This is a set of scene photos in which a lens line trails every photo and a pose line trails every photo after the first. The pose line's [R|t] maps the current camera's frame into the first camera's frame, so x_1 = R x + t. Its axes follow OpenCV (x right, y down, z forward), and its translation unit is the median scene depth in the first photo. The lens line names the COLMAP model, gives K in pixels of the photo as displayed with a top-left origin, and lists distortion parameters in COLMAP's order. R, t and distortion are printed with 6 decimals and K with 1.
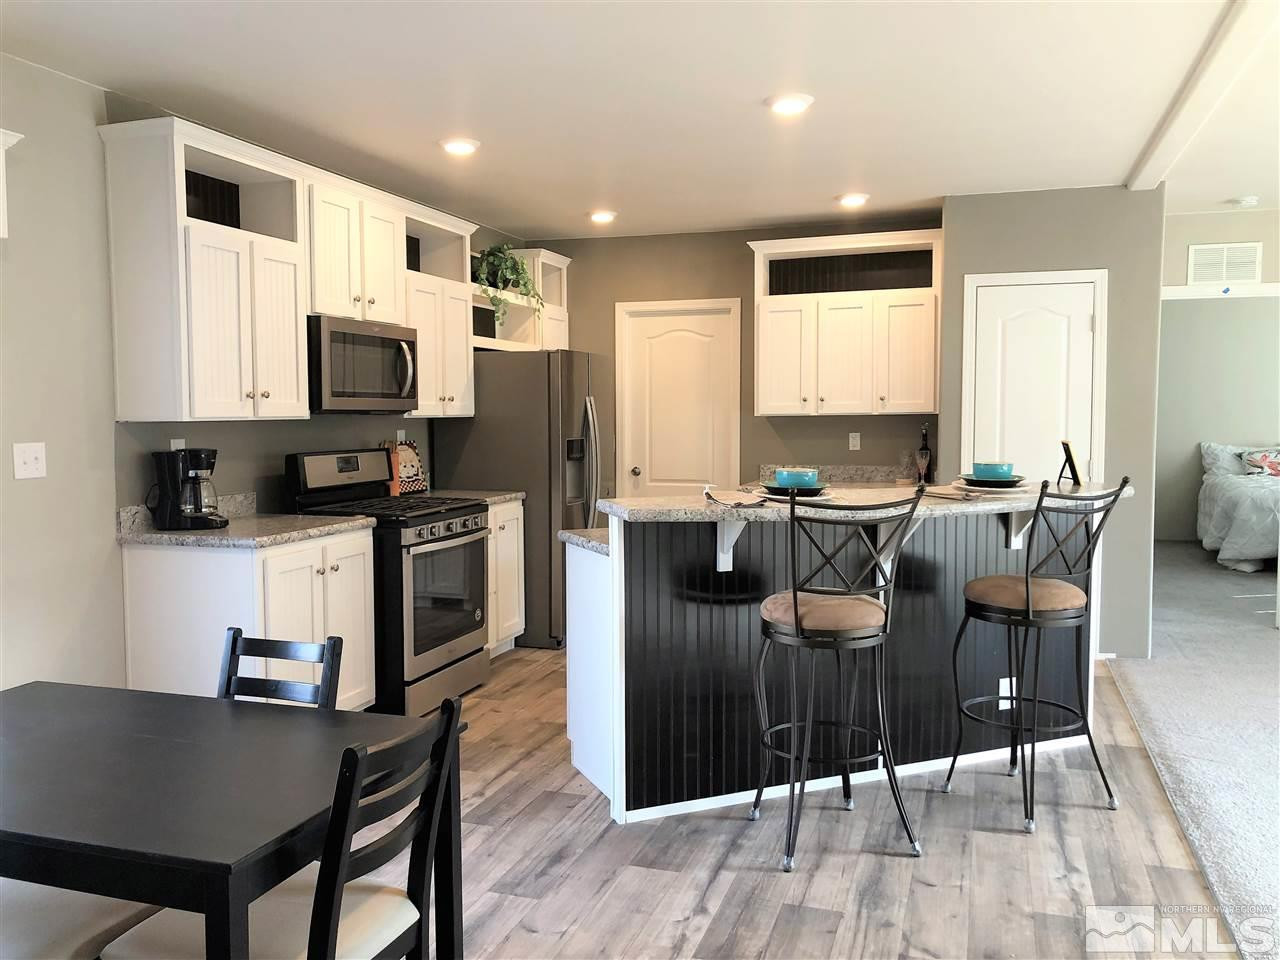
lens RADIAL K [[1046.6, 0, 649.1], [0, 1046.6, 482.8], [0, 0, 1]] dist [0.021226, -0.017128]
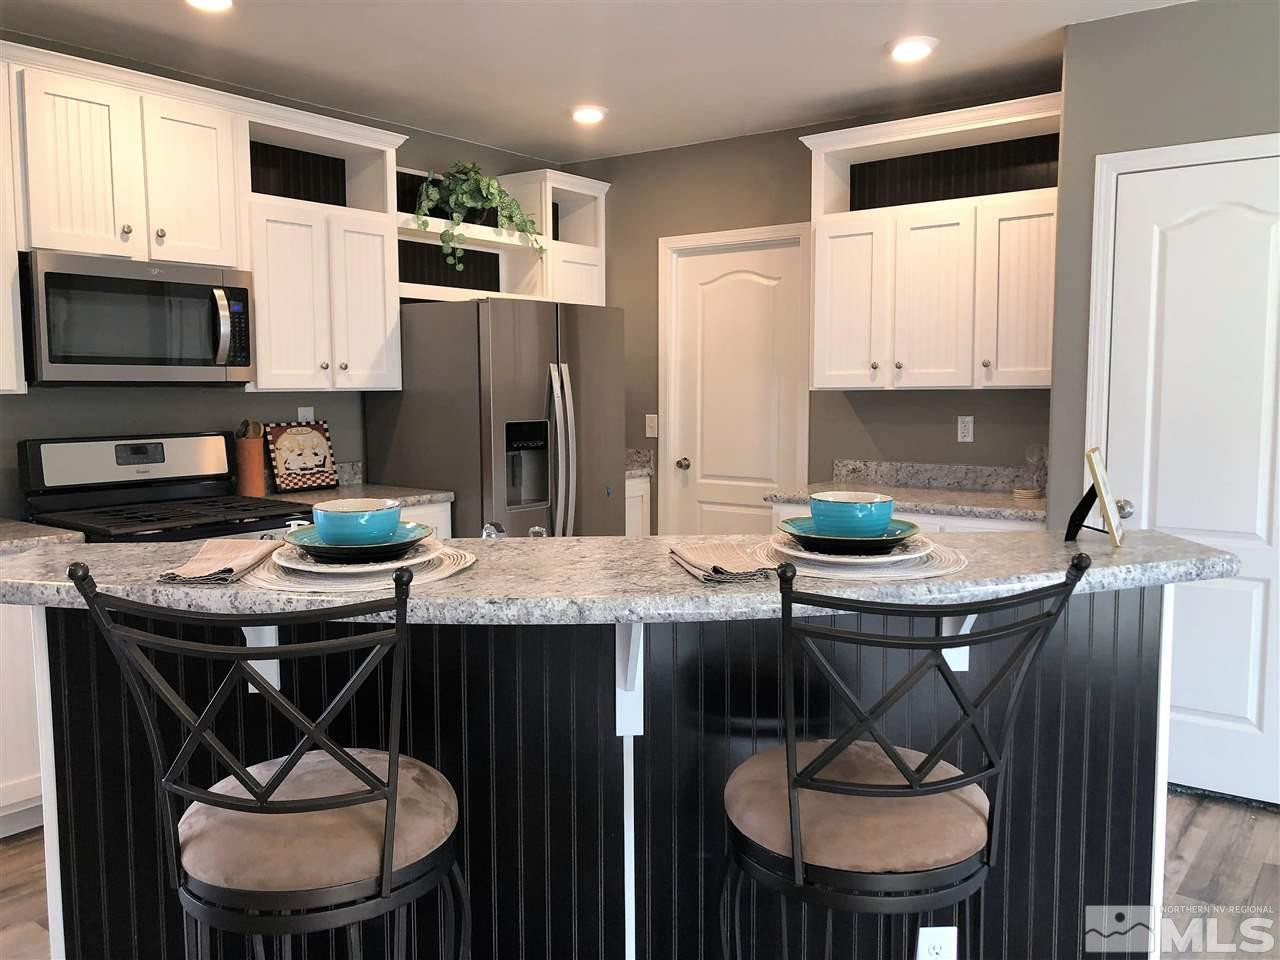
lens RADIAL K [[1046.6, 0, 649.1], [0, 1046.6, 482.8], [0, 0, 1]] dist [0.021226, -0.017128]
pose [[0.944826, 0.032615, -0.325944, 0.331776], [-0.023533, 0.999218, 0.031769, -0.032236], [0.326725, -0.022346, 0.944855, 0.445977]]
